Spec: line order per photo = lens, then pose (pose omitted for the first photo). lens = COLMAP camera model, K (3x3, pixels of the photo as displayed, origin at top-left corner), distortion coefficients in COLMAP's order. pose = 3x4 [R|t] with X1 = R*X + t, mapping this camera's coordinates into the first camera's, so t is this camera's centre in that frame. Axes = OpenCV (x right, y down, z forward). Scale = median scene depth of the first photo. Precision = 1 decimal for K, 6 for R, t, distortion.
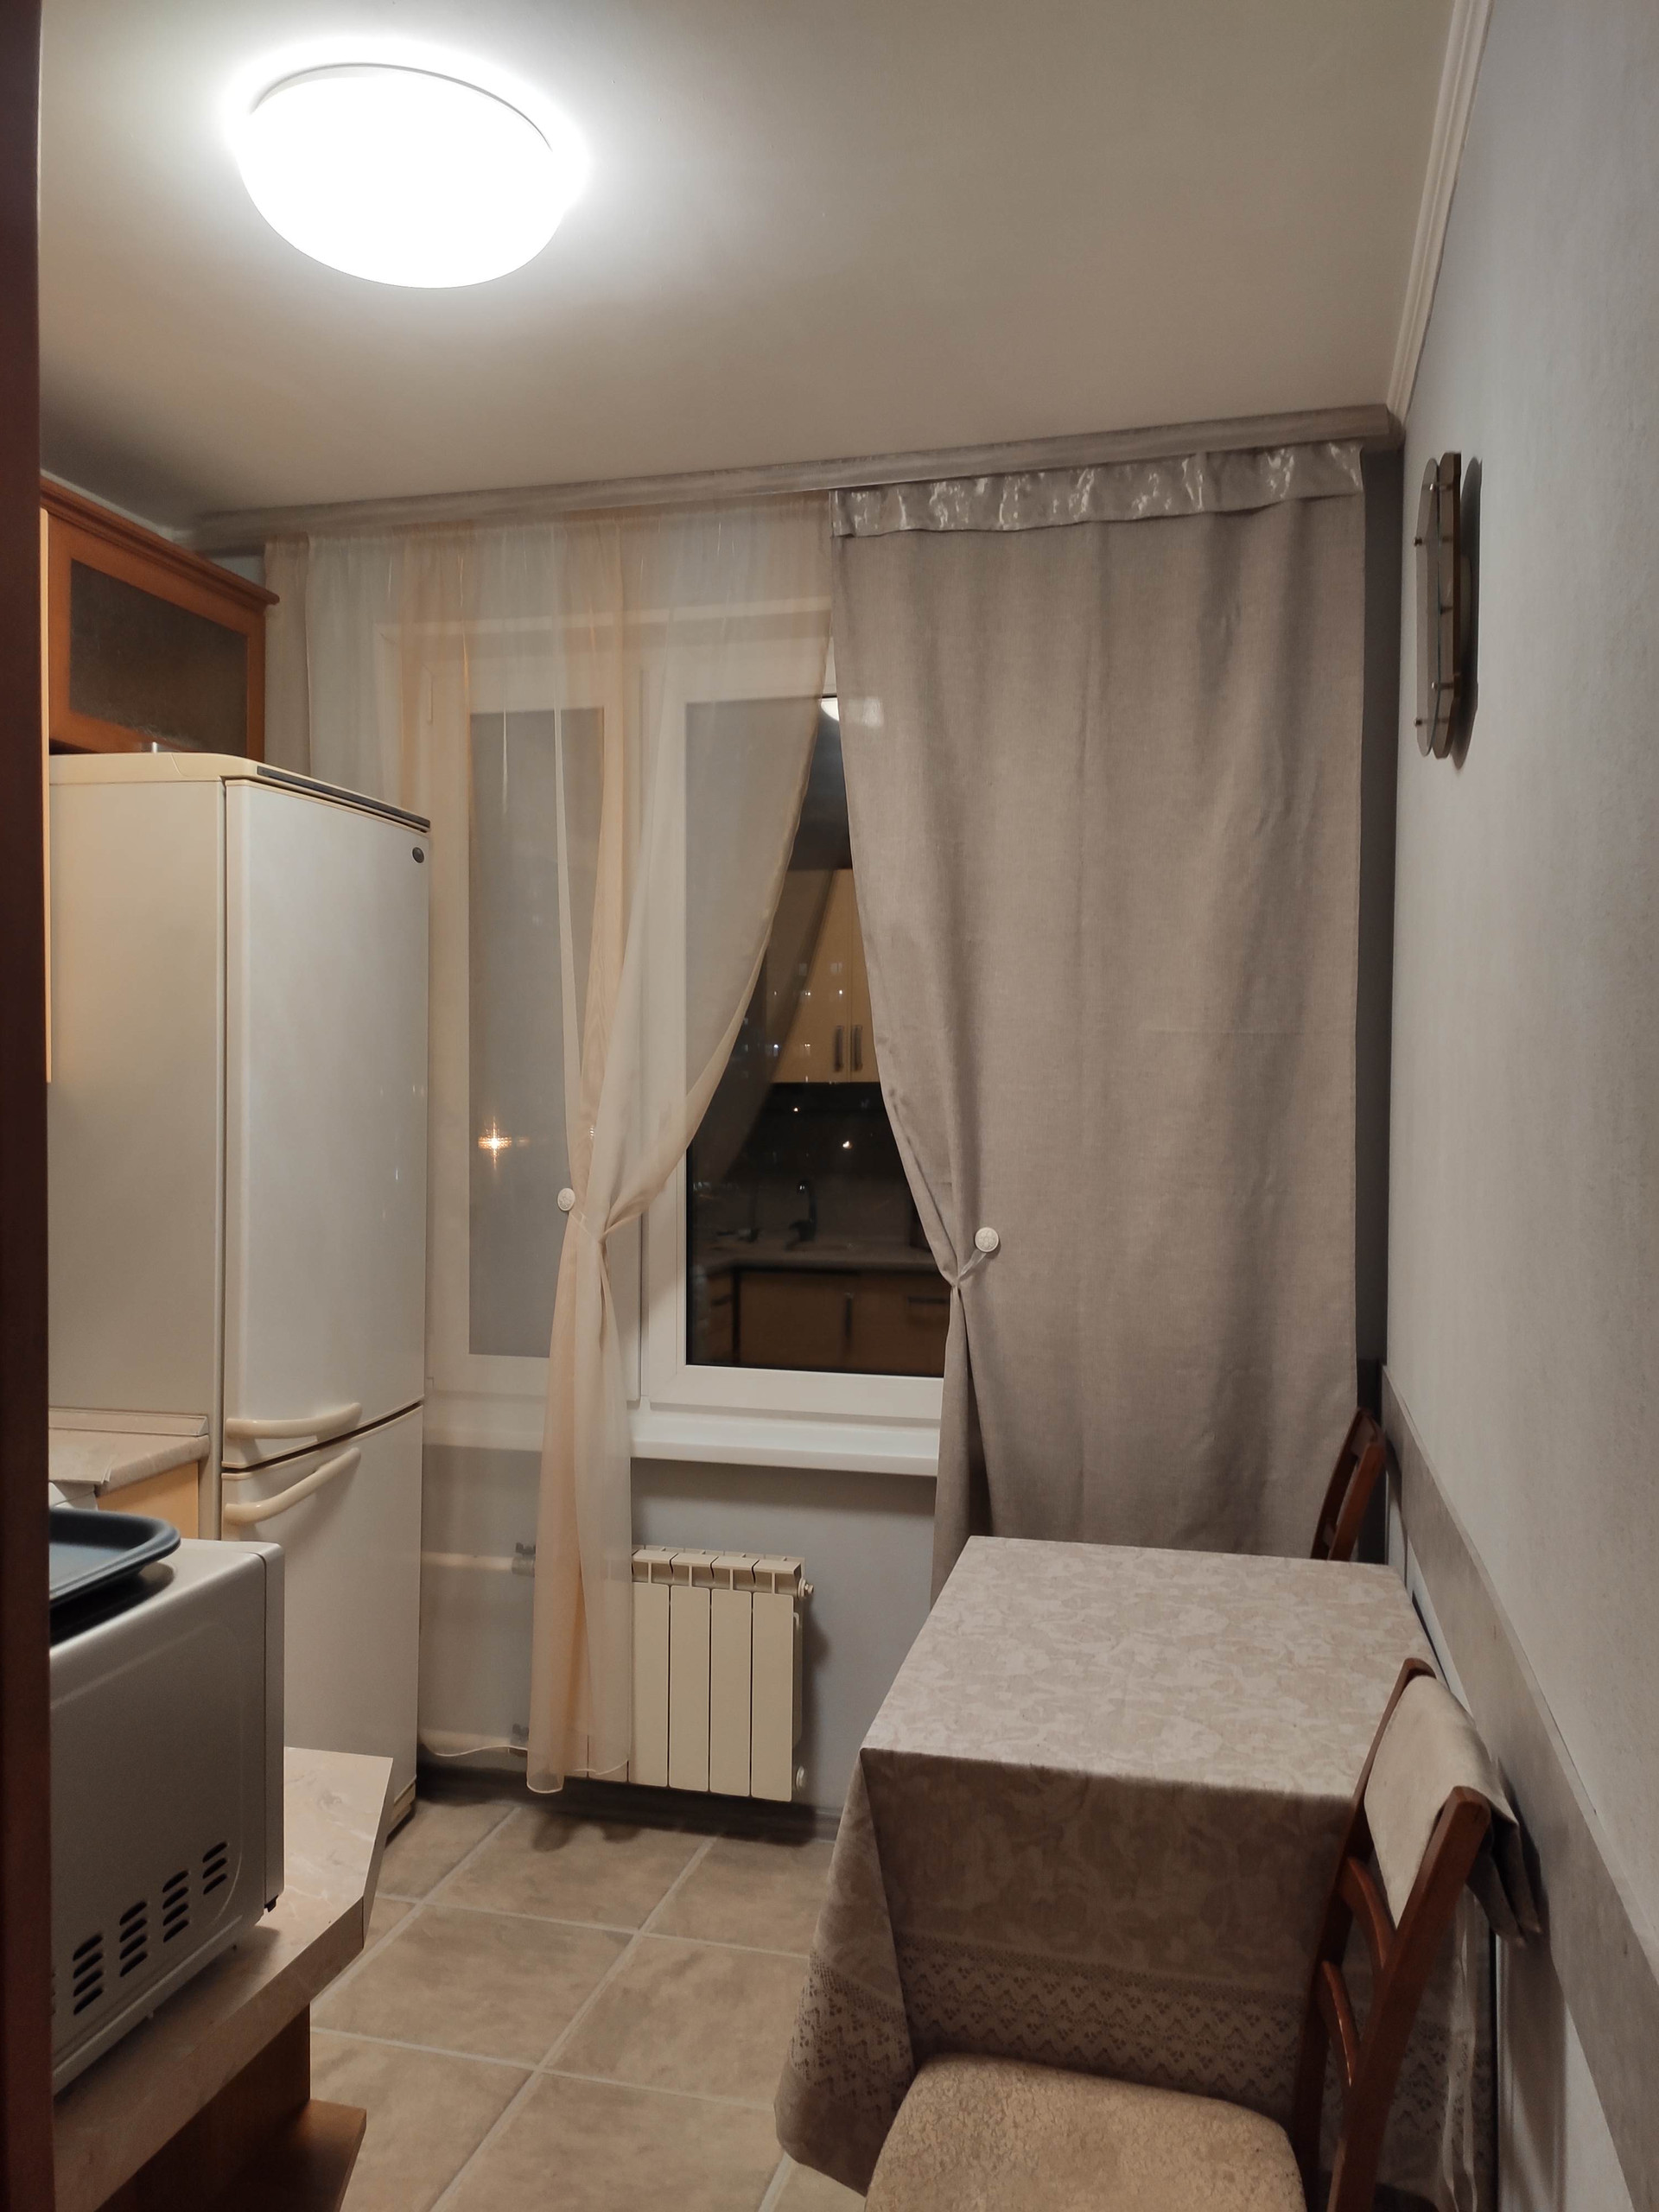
lens RADIAL K [[1662.8, 0, 816.9], [0, 1662.8, 1098.7], [0, 0, 1]] dist [0.070104, -0.096964]
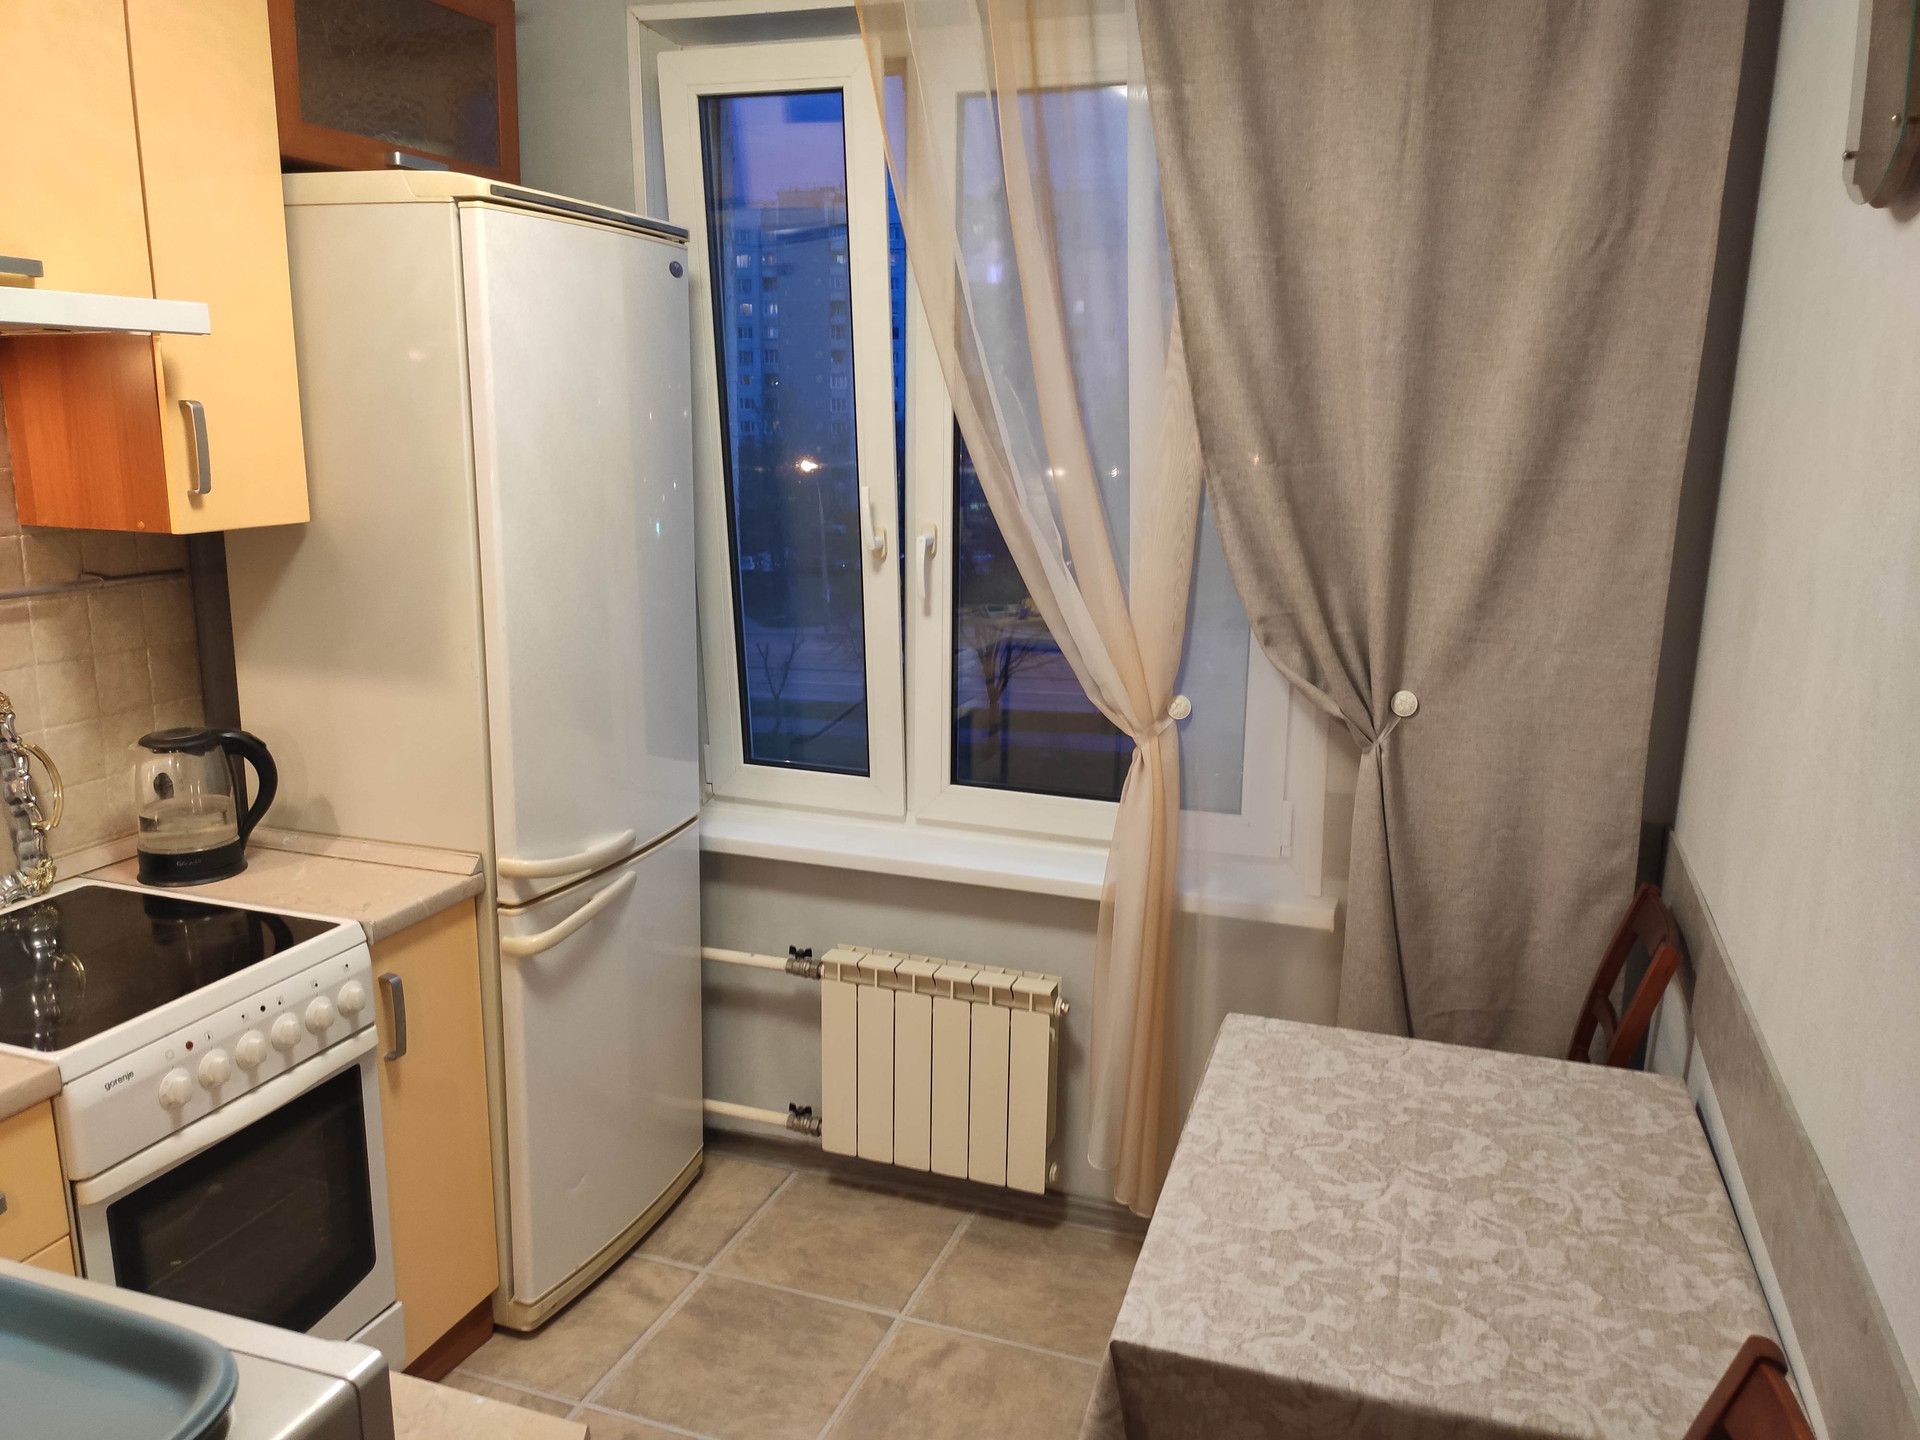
lens RADIAL K [[1443.3, 0, 962.3], [0, 1443.3, 718.1], [0, 0, 1]] dist [0.070104, -0.096964]
pose [[0.996259, 0.027136, -0.082047, 0.000579], [-0.010420, 0.980214, 0.197665, -0.071563], [0.085787, -0.196071, 0.976830, 0.175444]]
